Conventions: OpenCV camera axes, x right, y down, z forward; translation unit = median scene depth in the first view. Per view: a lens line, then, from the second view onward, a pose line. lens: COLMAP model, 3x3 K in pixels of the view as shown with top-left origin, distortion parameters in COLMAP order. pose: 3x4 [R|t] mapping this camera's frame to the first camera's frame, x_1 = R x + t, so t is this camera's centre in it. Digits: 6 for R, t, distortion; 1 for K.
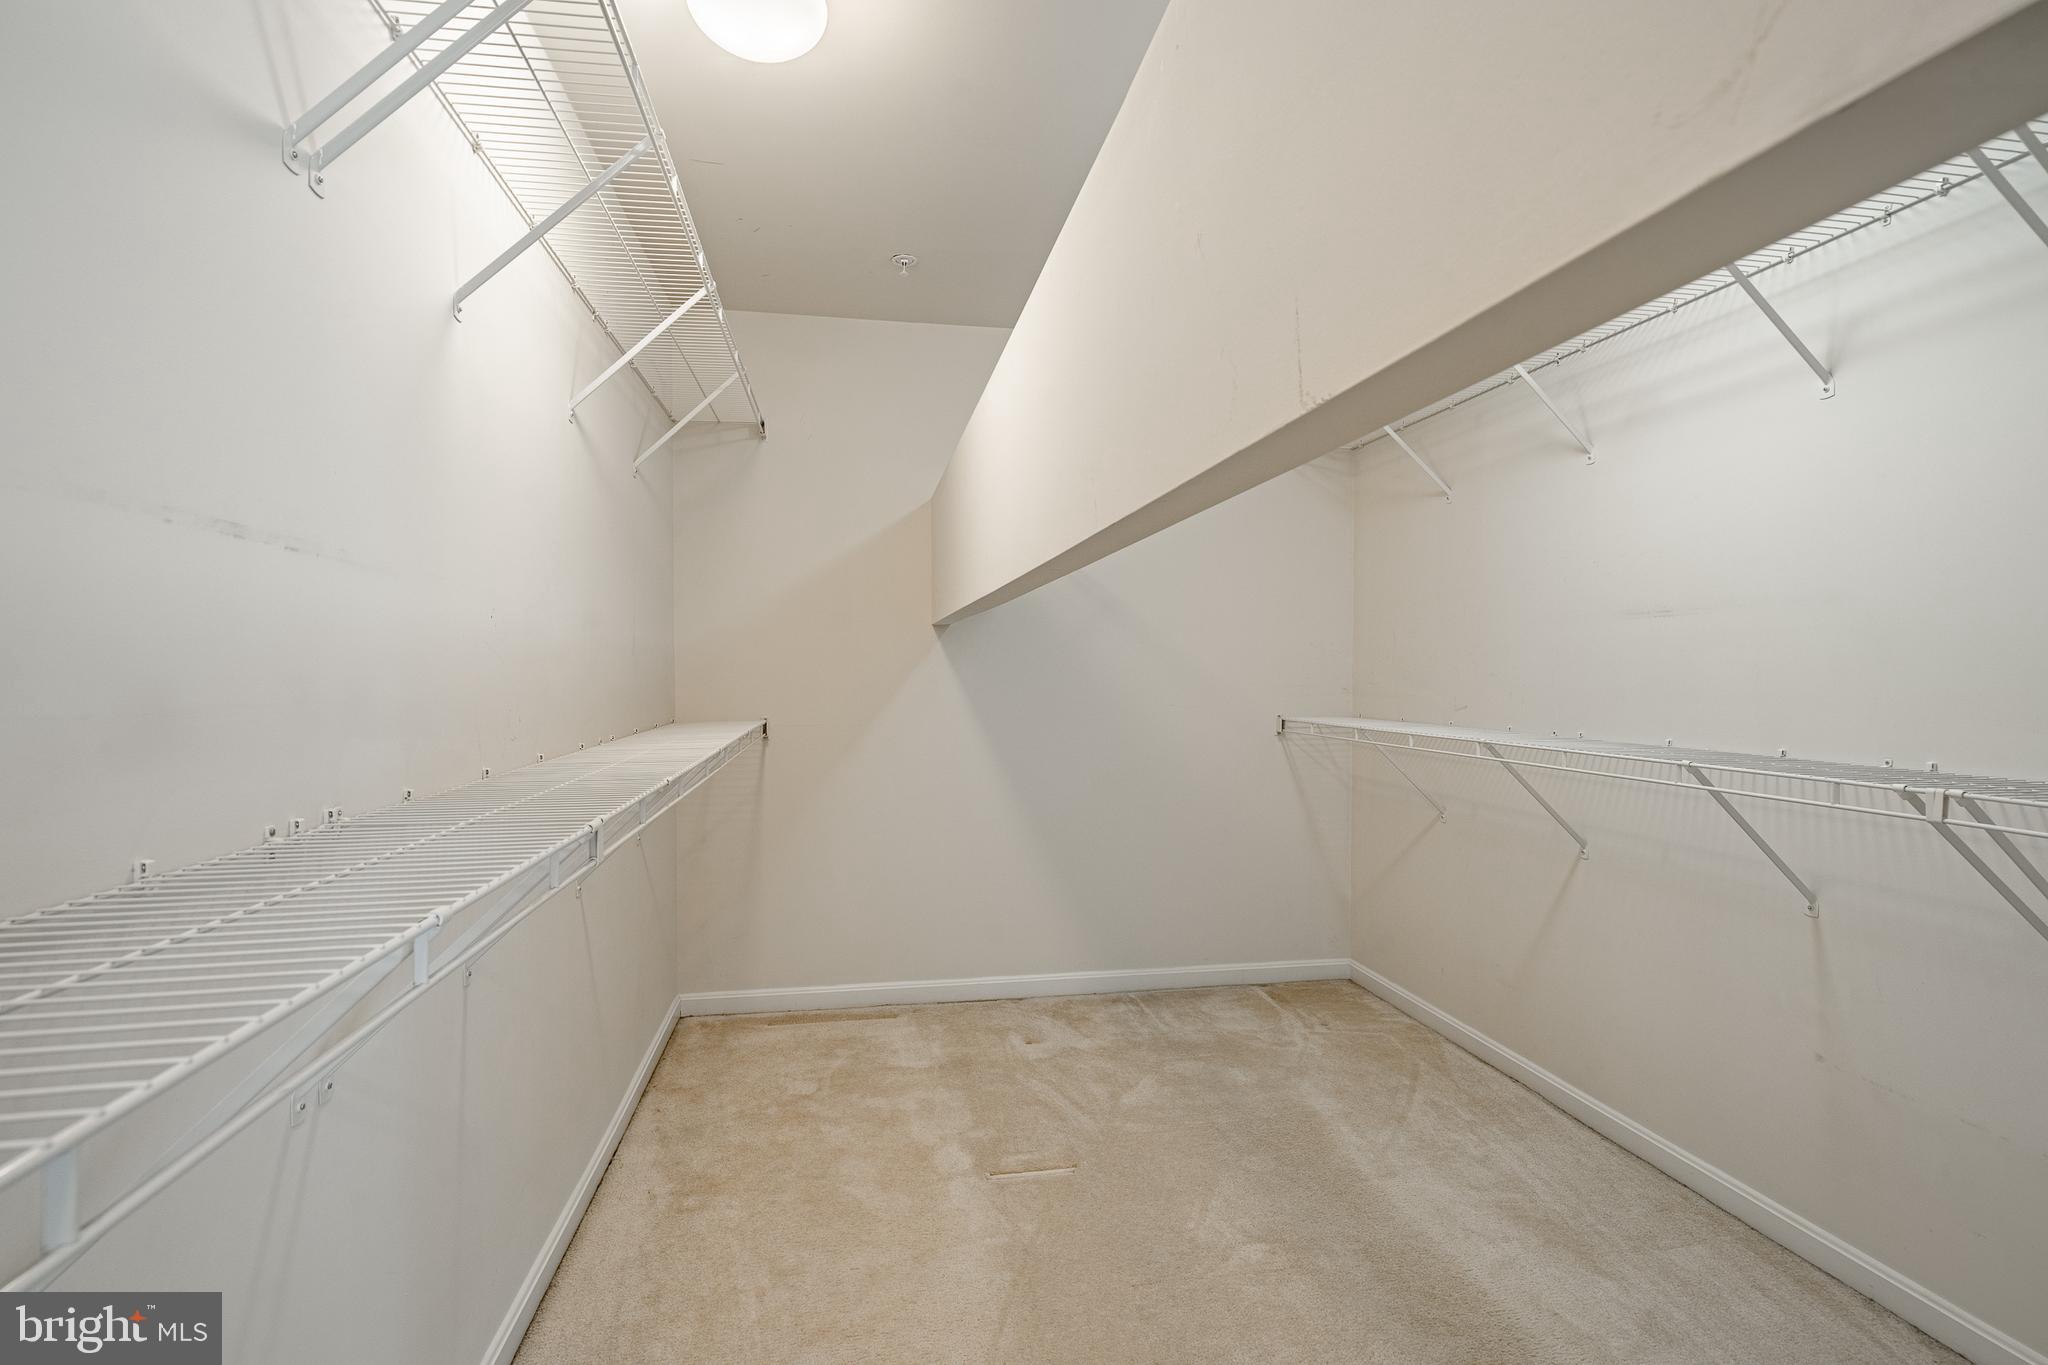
lens RADIAL K [[969.7, 0, 1019.7], [0, 969.7, 675.3], [0, 0, 1]] dist [-0.002359, -0.000526]
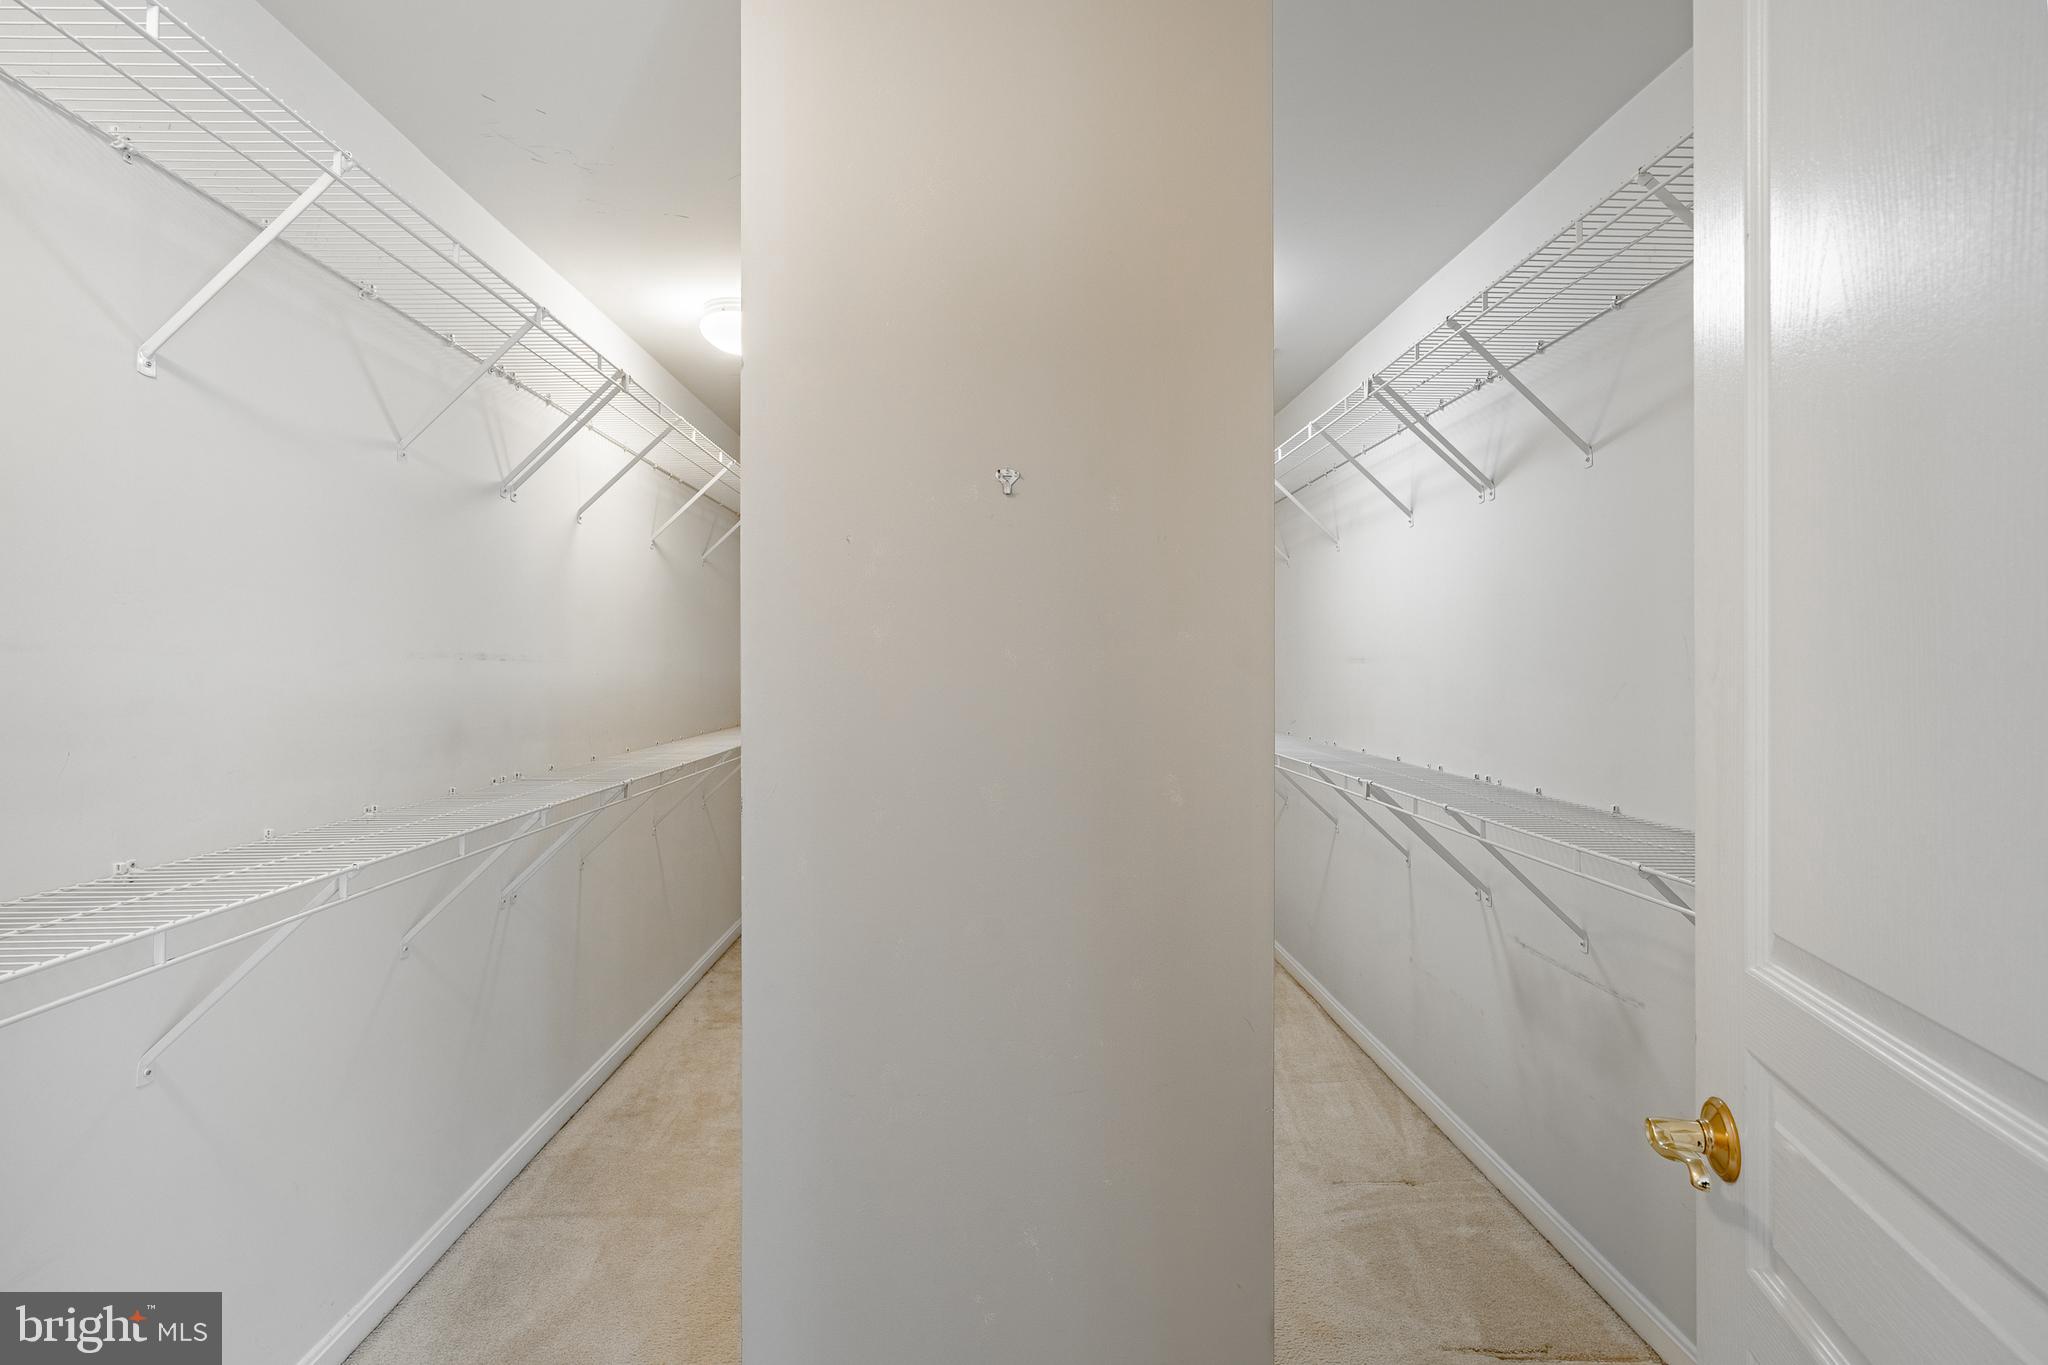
lens RADIAL K [[966.7, 0, 1013.7], [0, 966.7, 658.3], [0, 0, 1]] dist [-0.000262, -0.000039]
pose [[0.989413, 0.000135, -0.145131, 0.430444], [-0.002104, 0.999908, -0.013409, -0.056976], [0.145115, 0.013572, 0.989322, -0.602495]]
